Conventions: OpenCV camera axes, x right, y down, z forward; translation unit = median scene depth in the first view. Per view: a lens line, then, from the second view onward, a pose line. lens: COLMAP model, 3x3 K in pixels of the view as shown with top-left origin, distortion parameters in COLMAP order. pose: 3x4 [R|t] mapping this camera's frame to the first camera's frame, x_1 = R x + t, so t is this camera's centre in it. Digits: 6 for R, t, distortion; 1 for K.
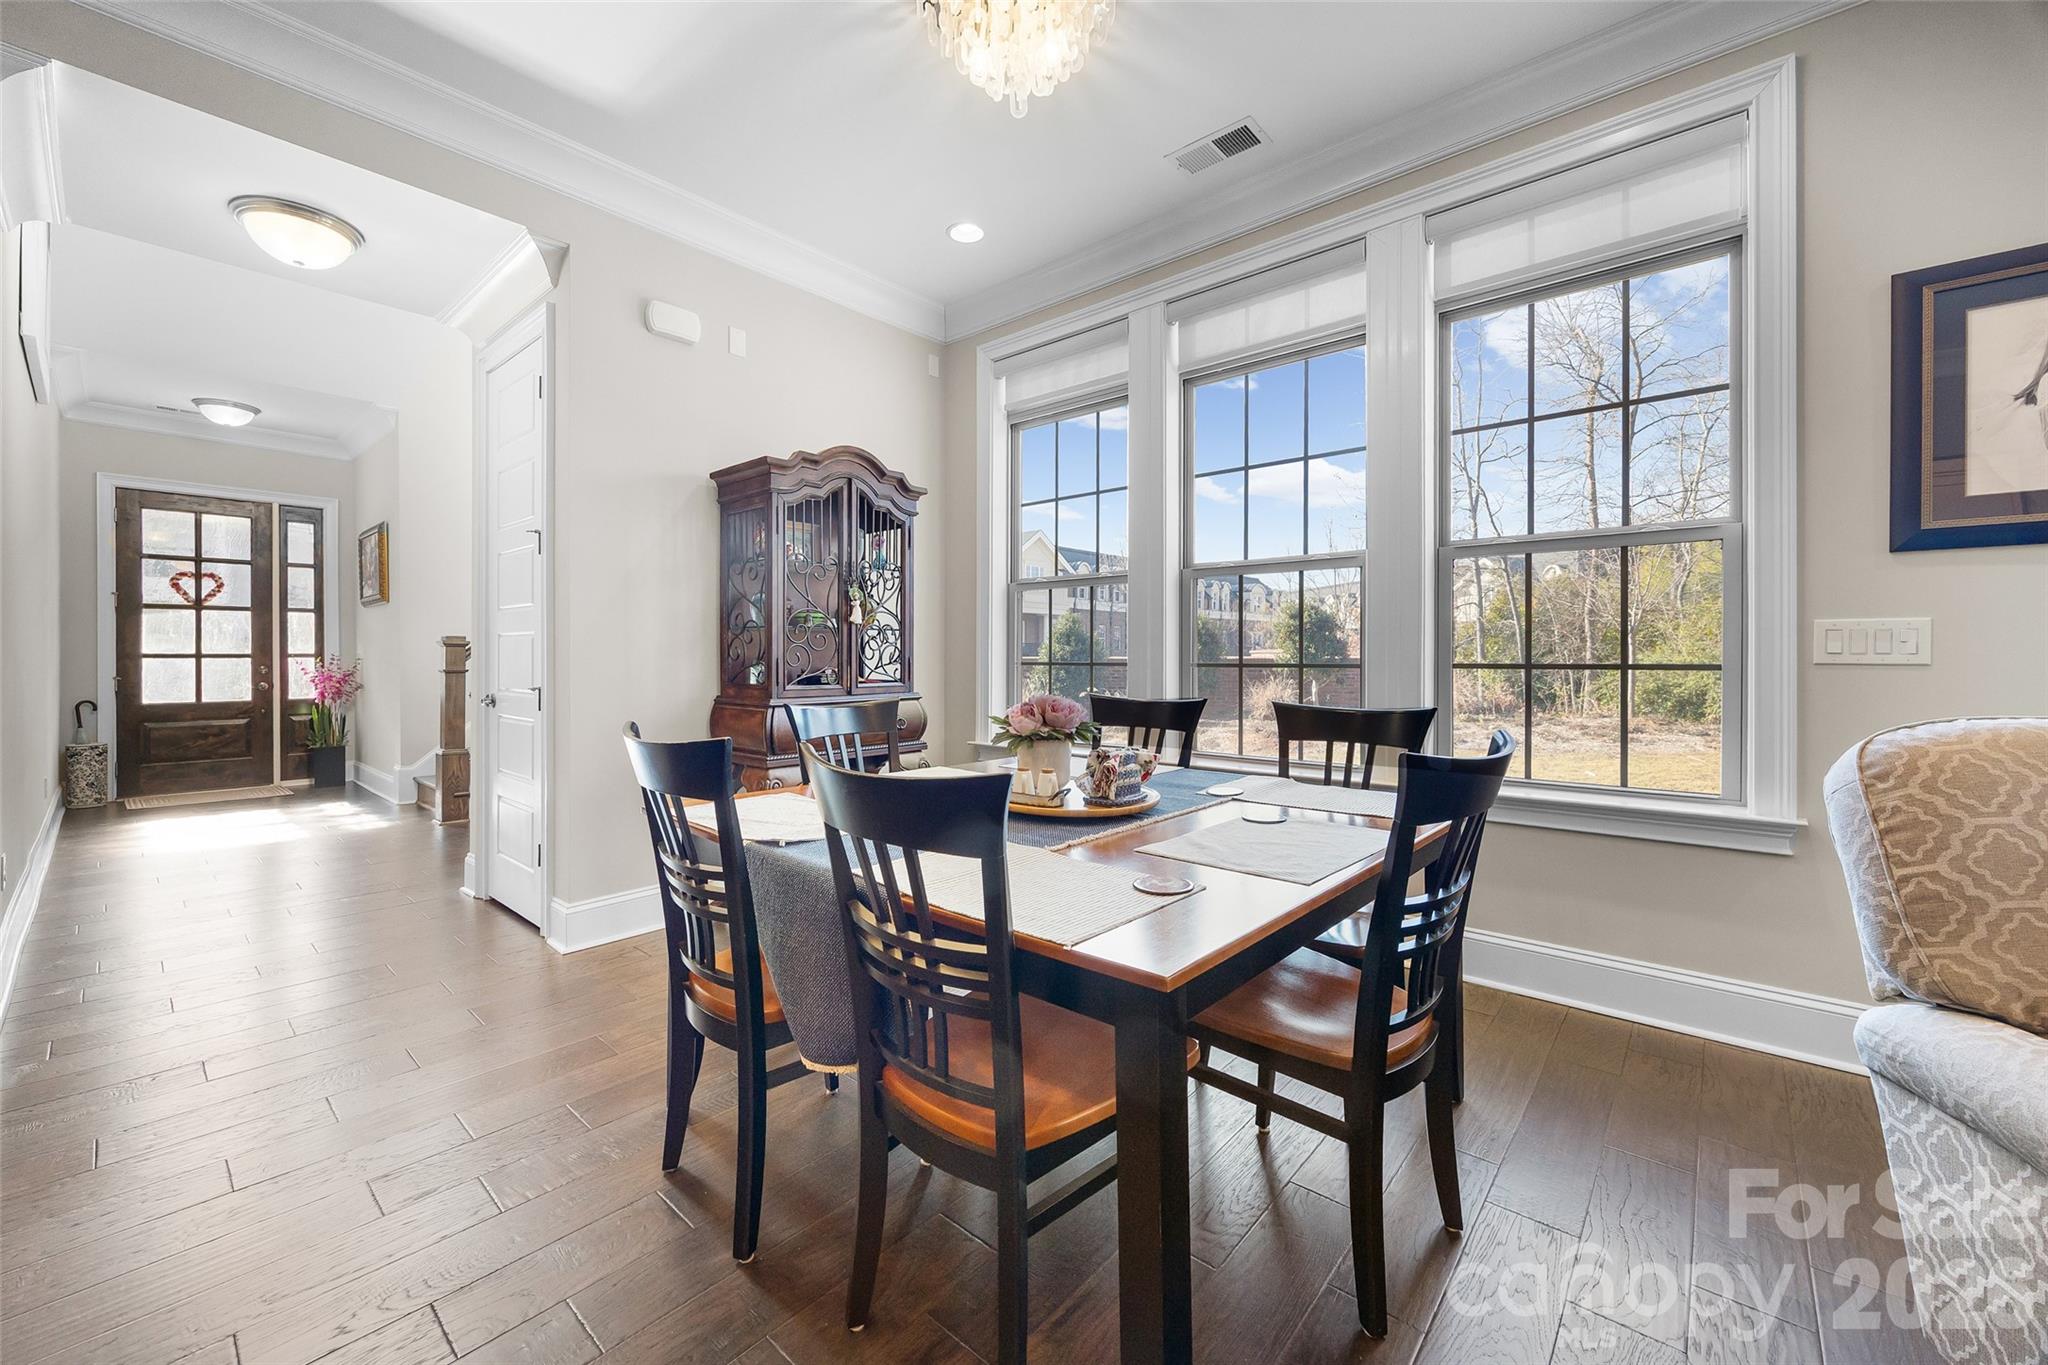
lens RADIAL K [[786.6, 0, 1020.1], [0, 786.6, 658.0], [0, 0, 1]] dist [-0.005547, 0.000843]
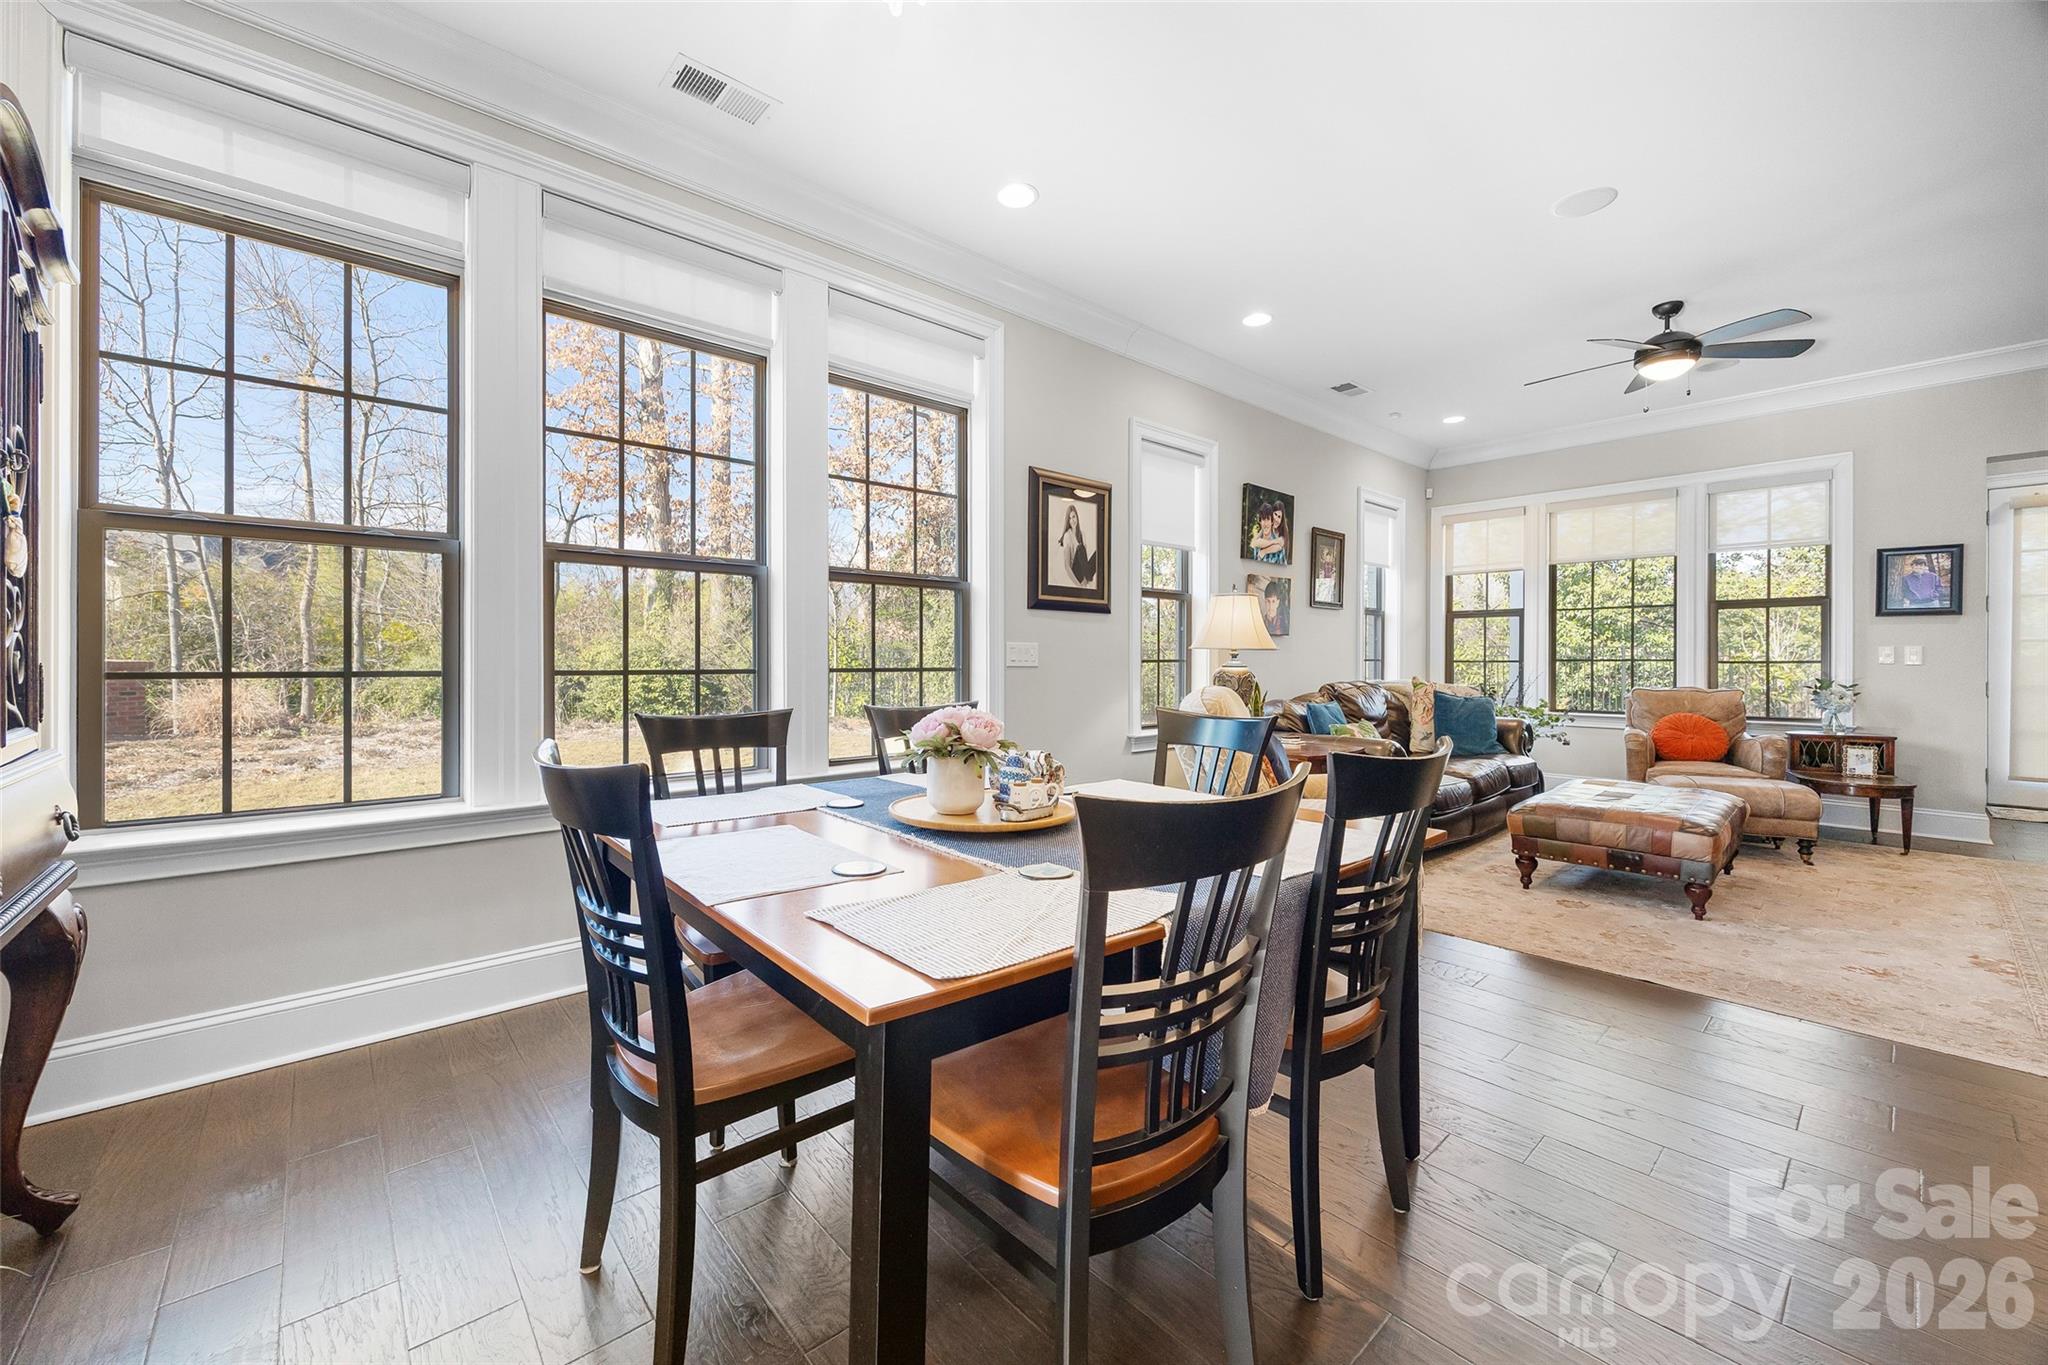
lens RADIAL K [[786.6, 0, 994.7], [0, 786.6, 669.1], [0, 0, 1]] dist [-0.005547, 0.000843]
pose [[0.140562, -0.010452, 0.990017, -0.517672], [0.000030, 0.999944, 0.010553, -0.003655], [-0.990072, -0.001454, 0.140554, 0.502367]]
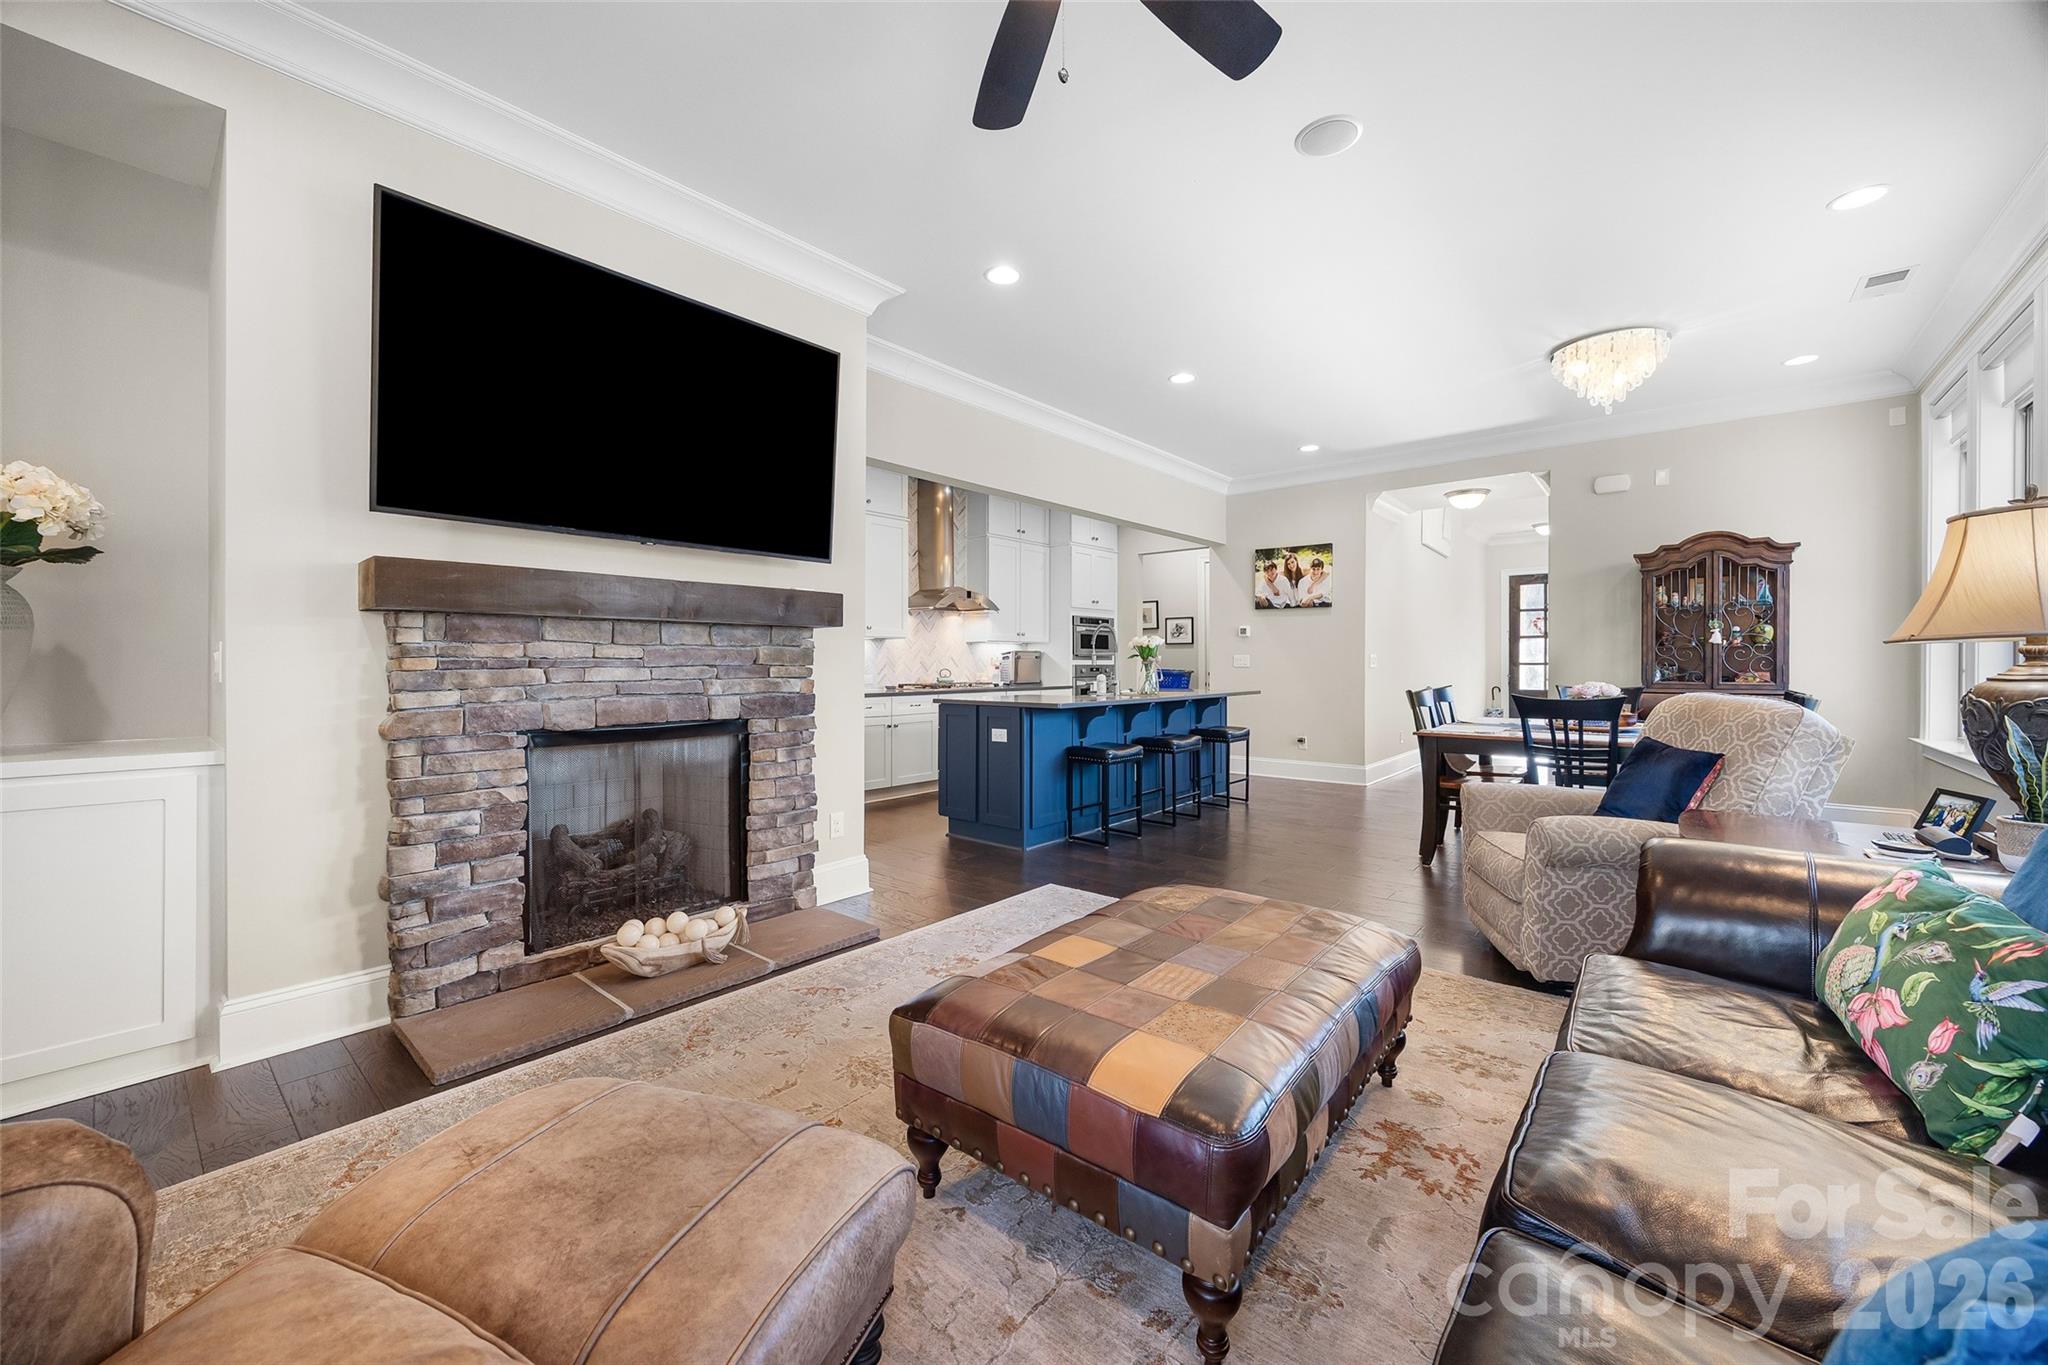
lens RADIAL K [[786.6, 0, 1014.1], [0, 786.6, 664.7], [0, 0, 1]] dist [-0.005547, 0.000843]
pose [[0.011171, 0.001023, -0.999937, 1.357802], [-0.002315, 0.999997, 0.000997, 0.000947], [0.999935, 0.002304, 0.011173, -0.424538]]
